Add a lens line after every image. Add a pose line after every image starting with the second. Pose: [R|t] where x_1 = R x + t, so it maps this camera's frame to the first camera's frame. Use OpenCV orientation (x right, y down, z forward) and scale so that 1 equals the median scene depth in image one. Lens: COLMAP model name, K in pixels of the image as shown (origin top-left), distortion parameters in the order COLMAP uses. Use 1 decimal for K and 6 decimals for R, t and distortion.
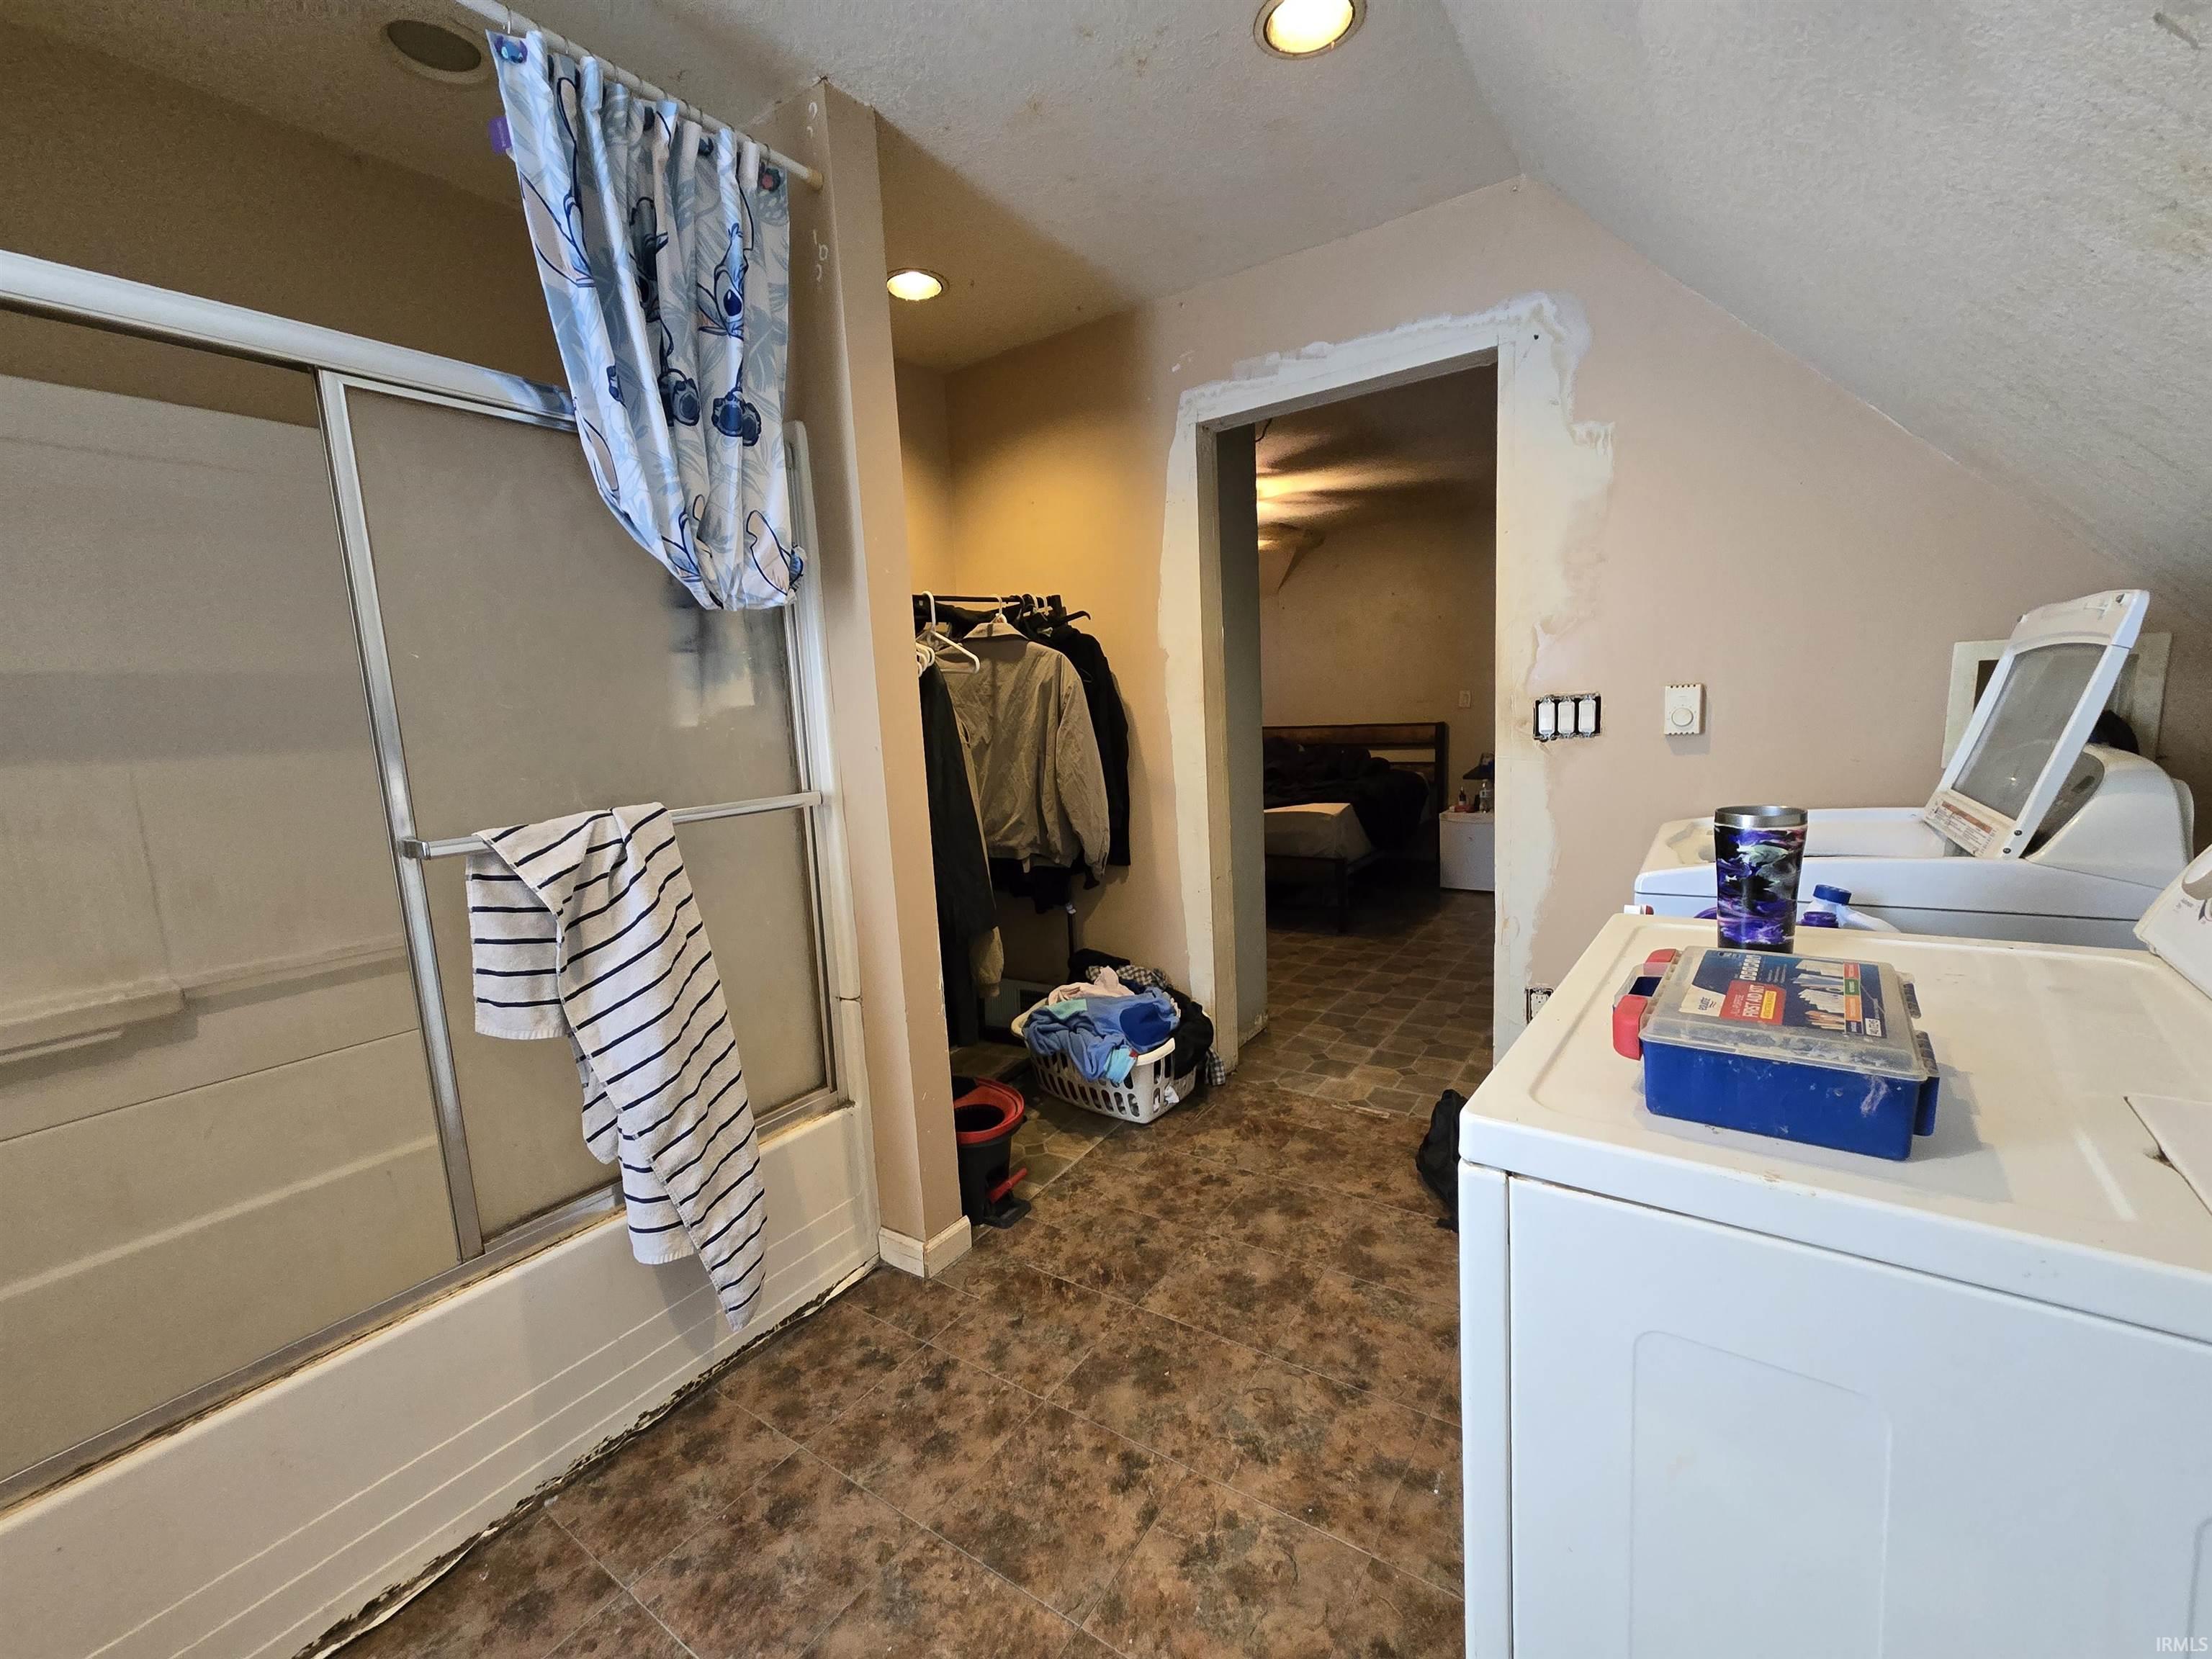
lens RADIAL K [[905.3, 0, 1118.2], [0, 905.3, 841.8], [0, 0, 1]] dist [-0.001981, -0.000910]
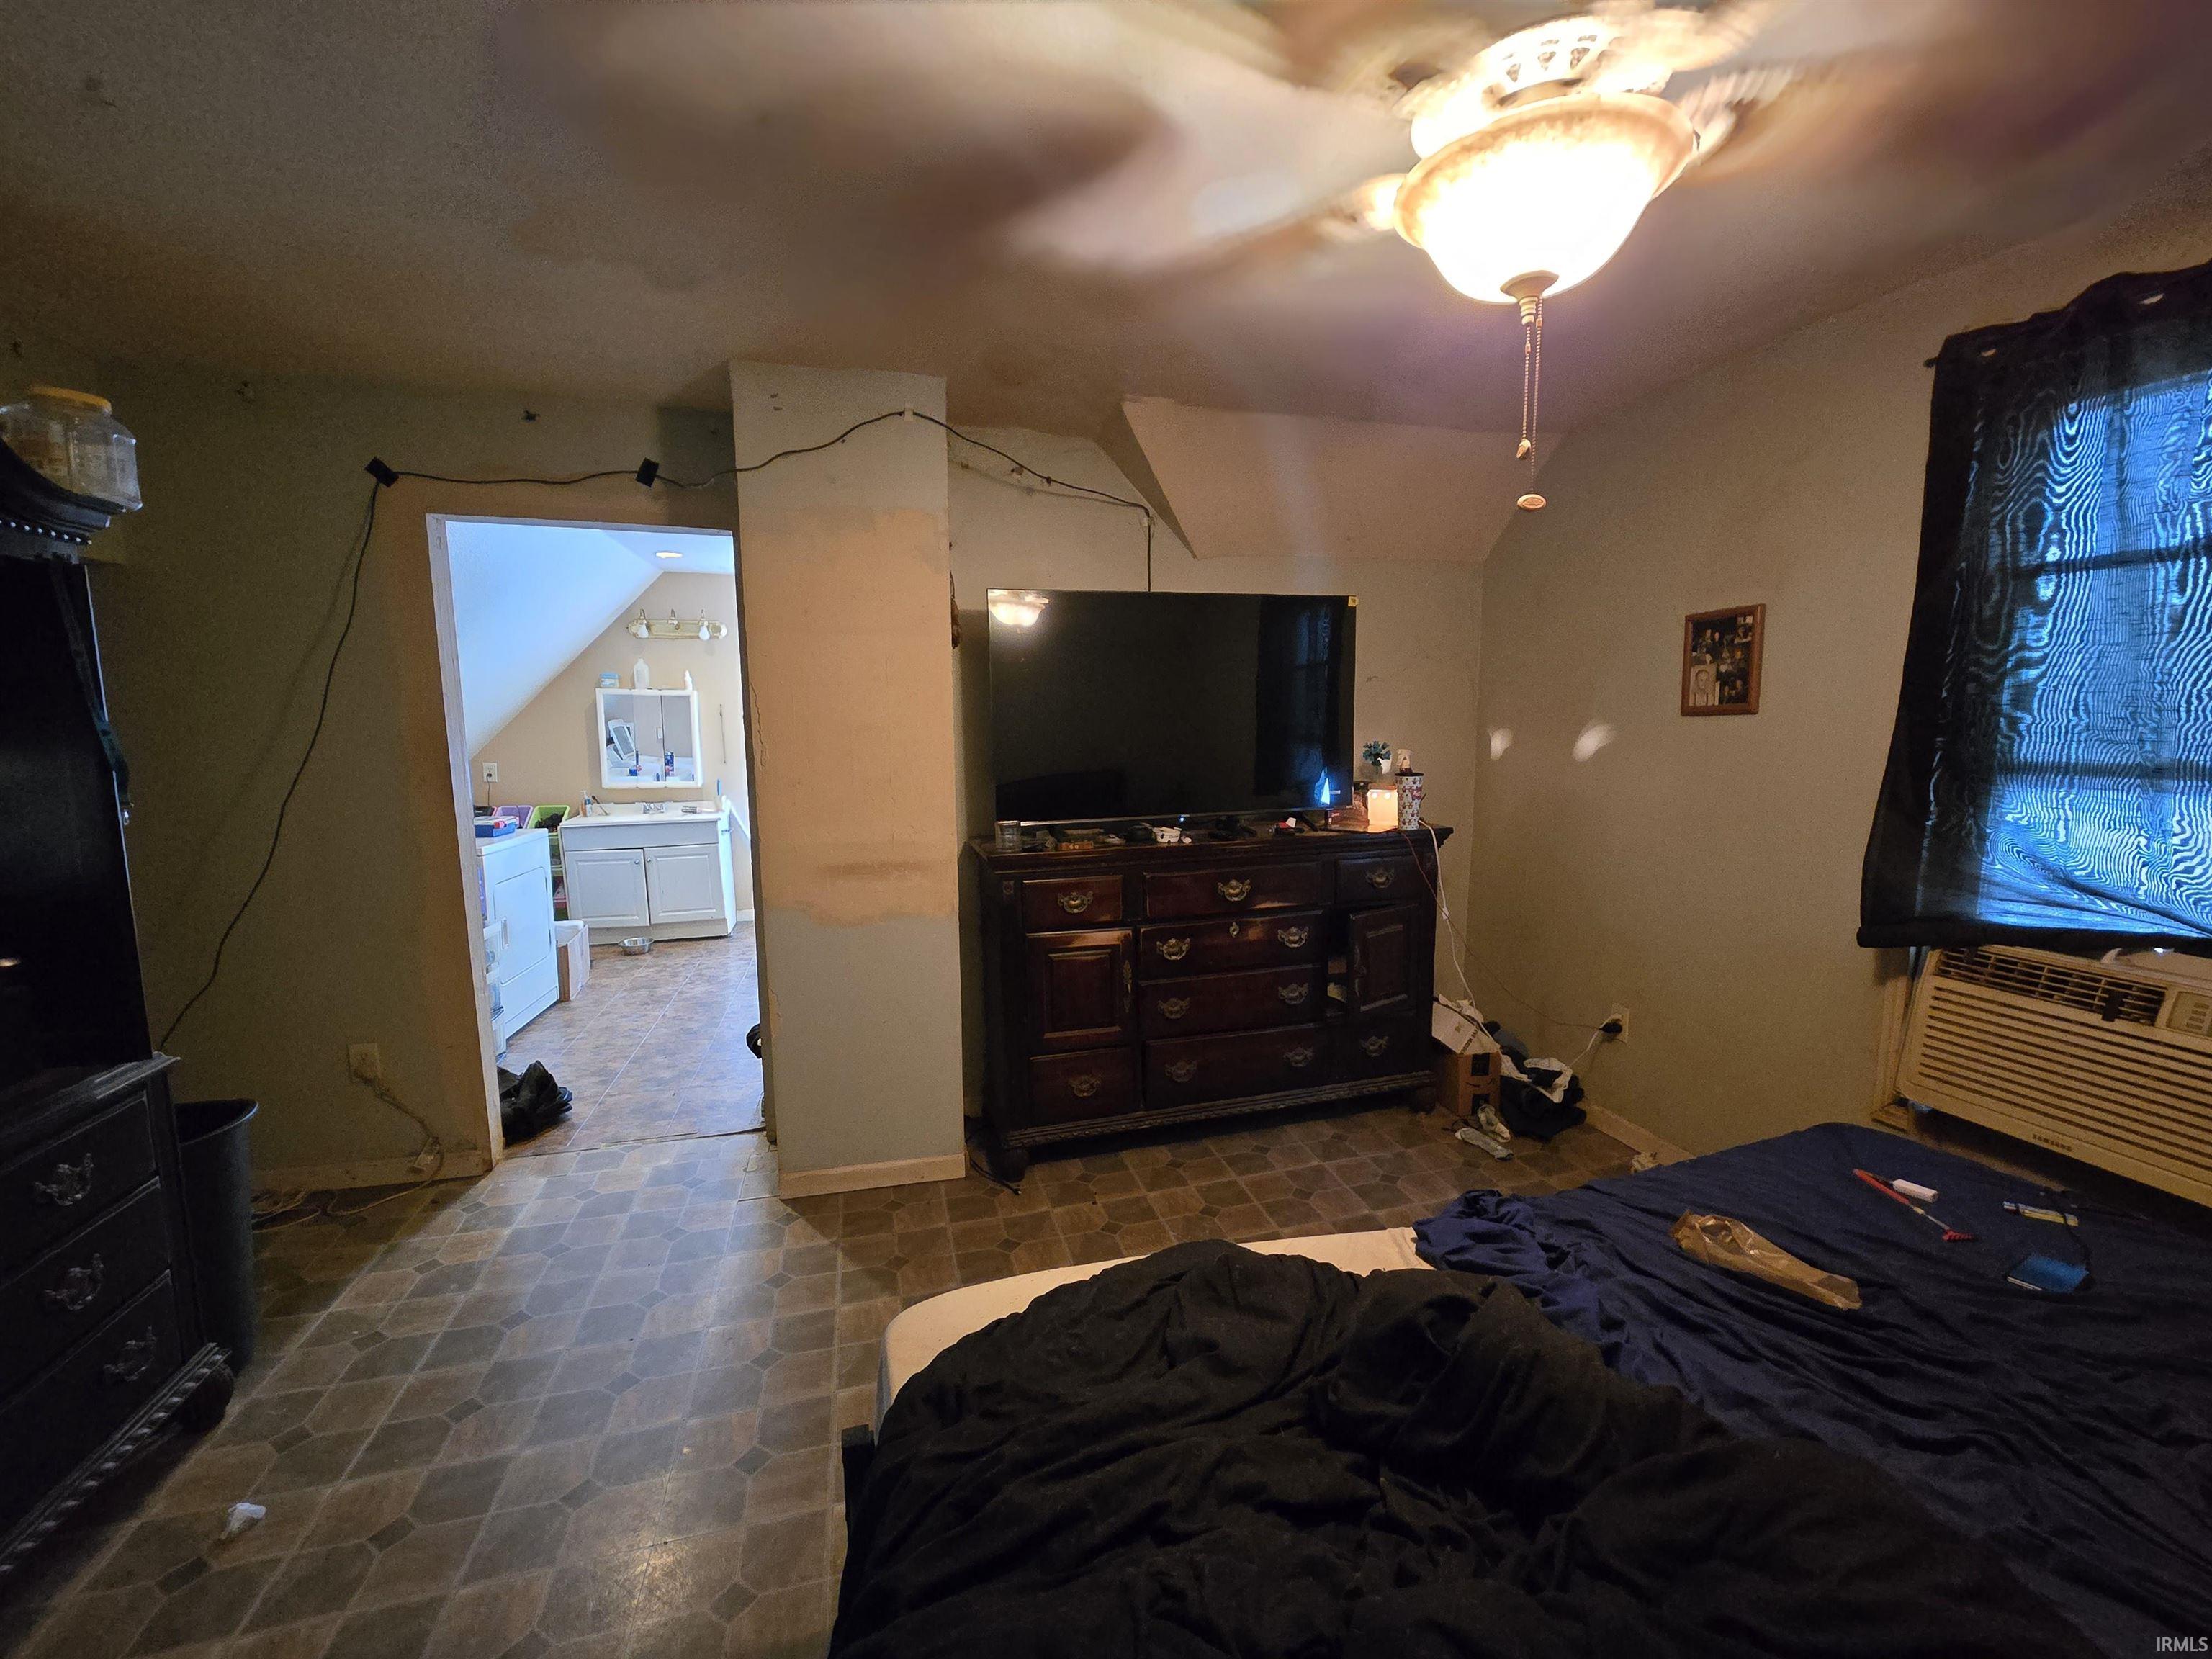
lens RADIAL K [[905.3, 0, 1118.2], [0, 905.3, 841.8], [0, 0, 1]] dist [-0.001981, -0.000910]
pose [[-0.651286, 0.154221, -0.742996, 1.232094], [-0.073326, 0.961758, 0.263904, -0.786995], [0.755282, 0.226358, -0.615071, 3.920740]]
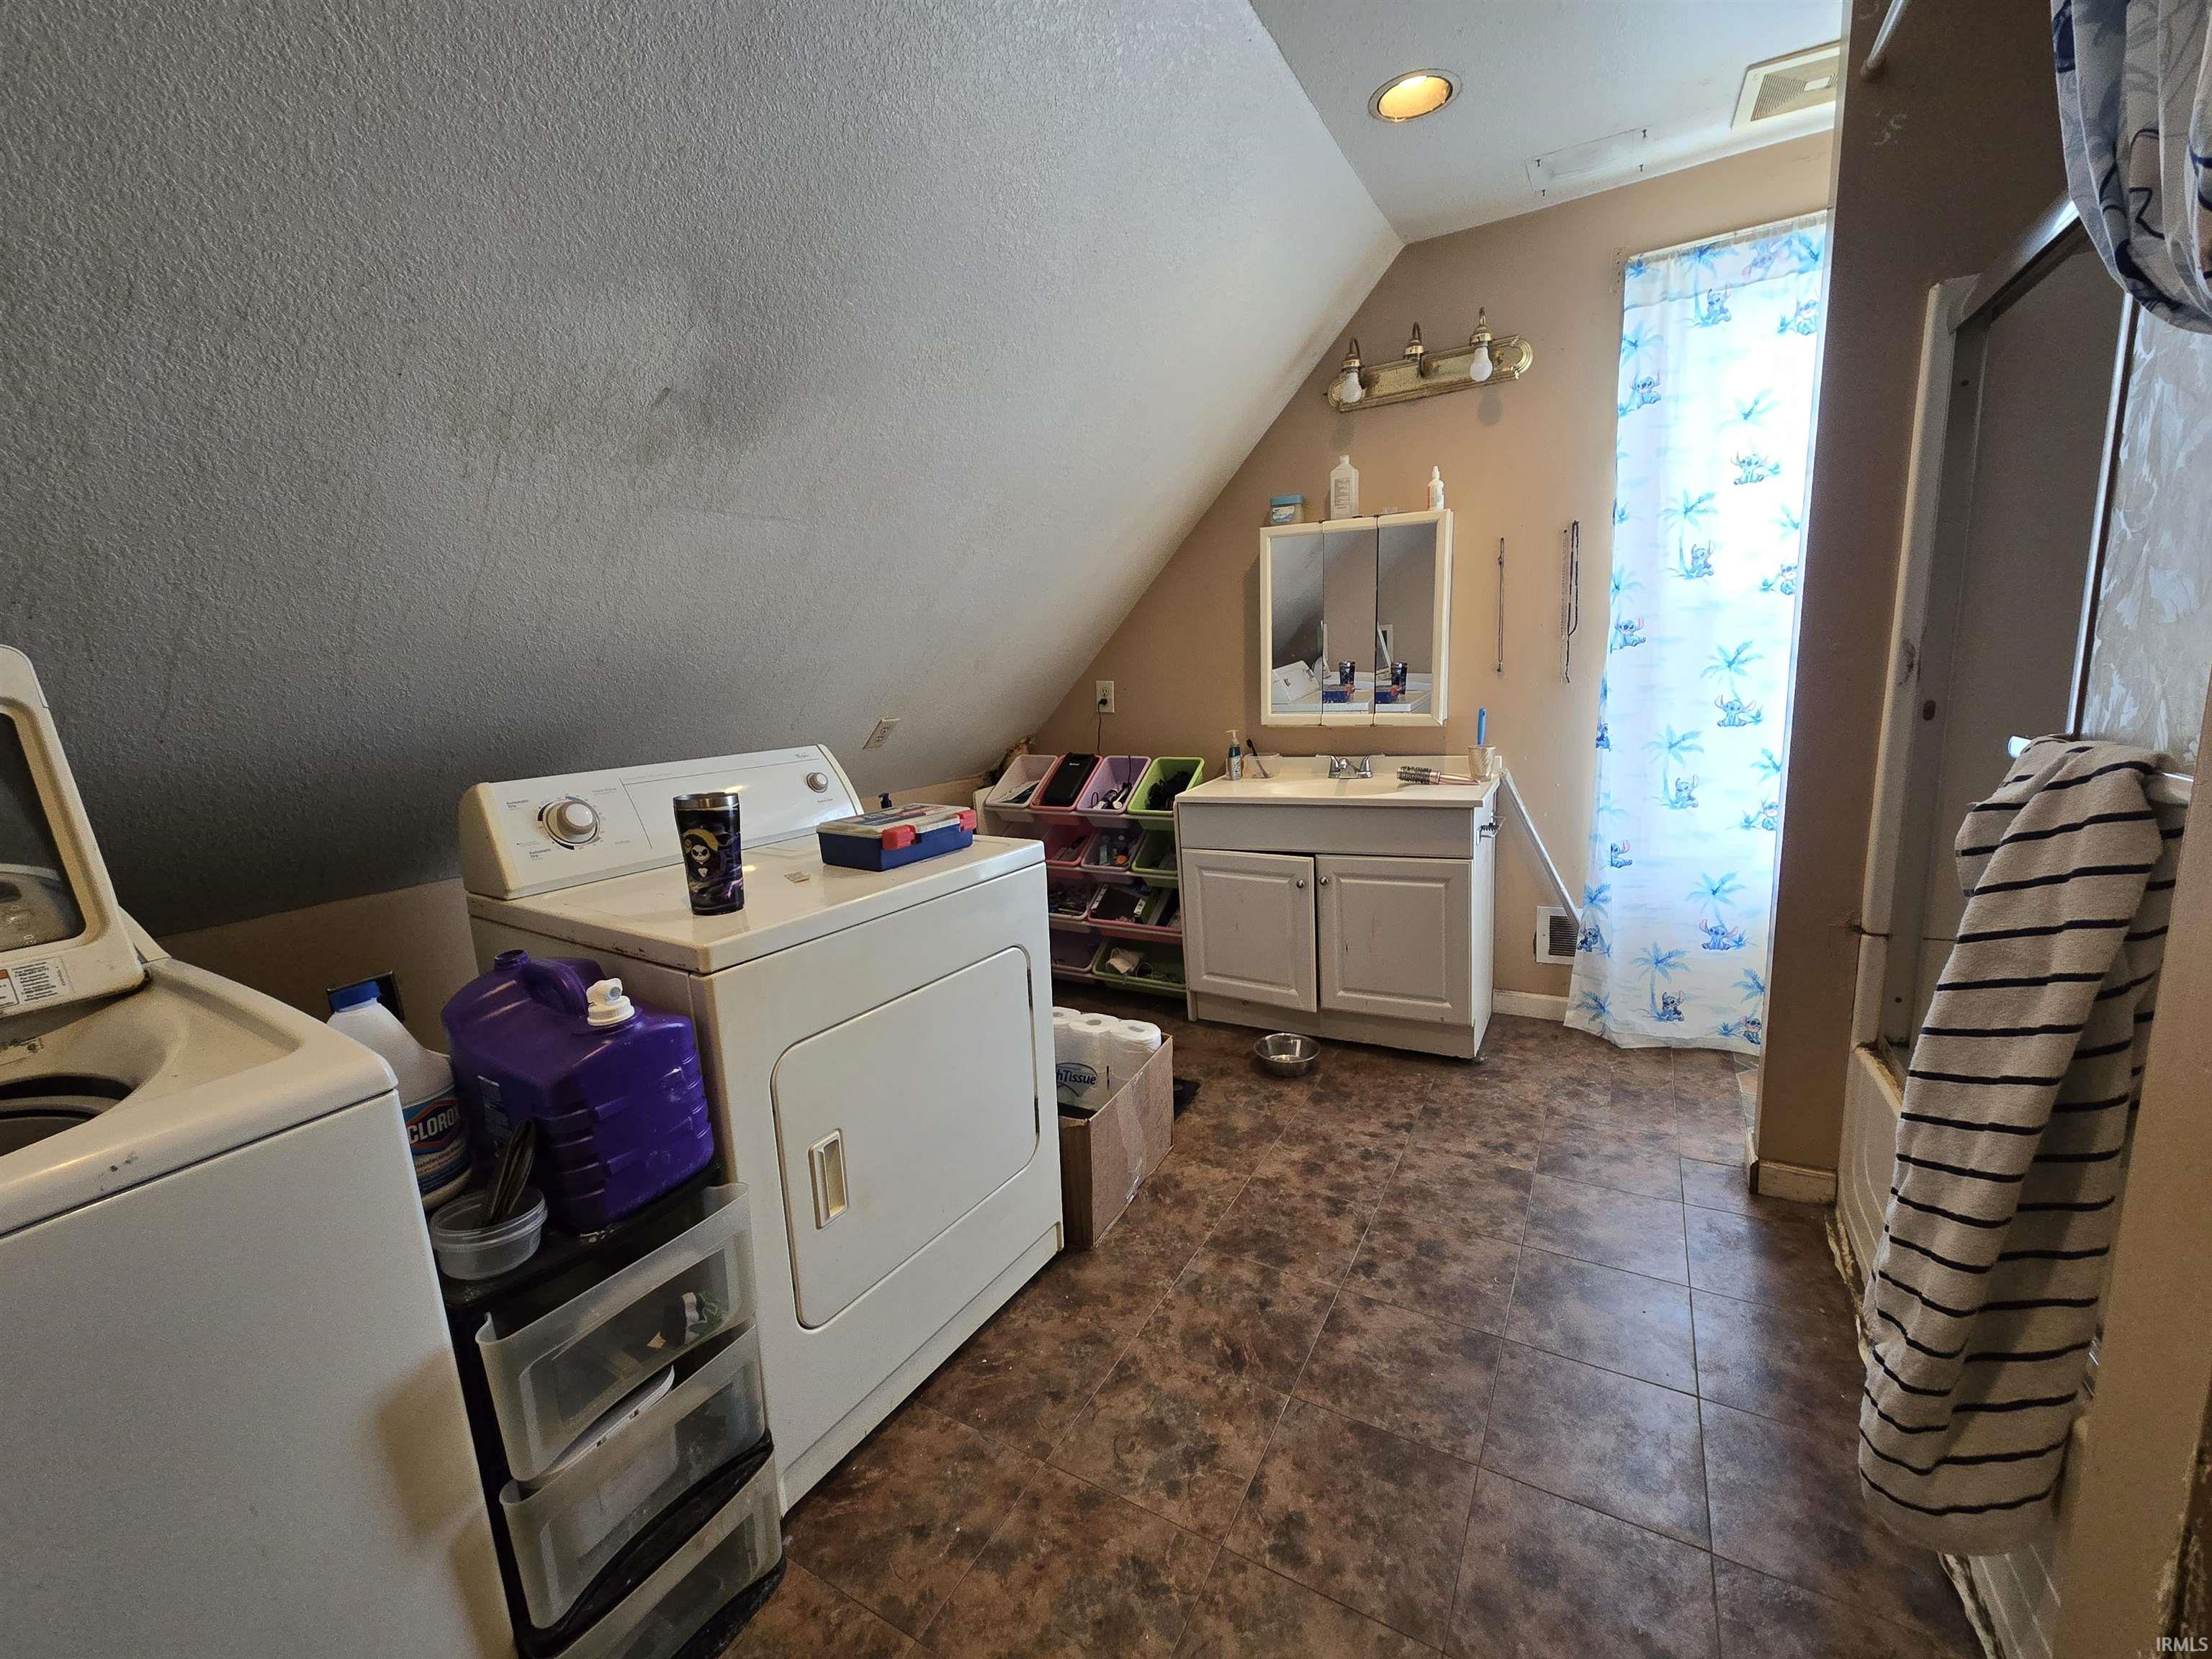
lens RADIAL K [[905.3, 0, 1118.2], [0, 905.3, 841.8], [0, 0, 1]] dist [-0.001981, -0.000910]
pose [[-0.991812, 0.110747, -0.063600, 0.161713], [0.083276, 0.938396, 0.335379, -0.250669], [0.096824, 0.327336, -0.939934, 1.623774]]
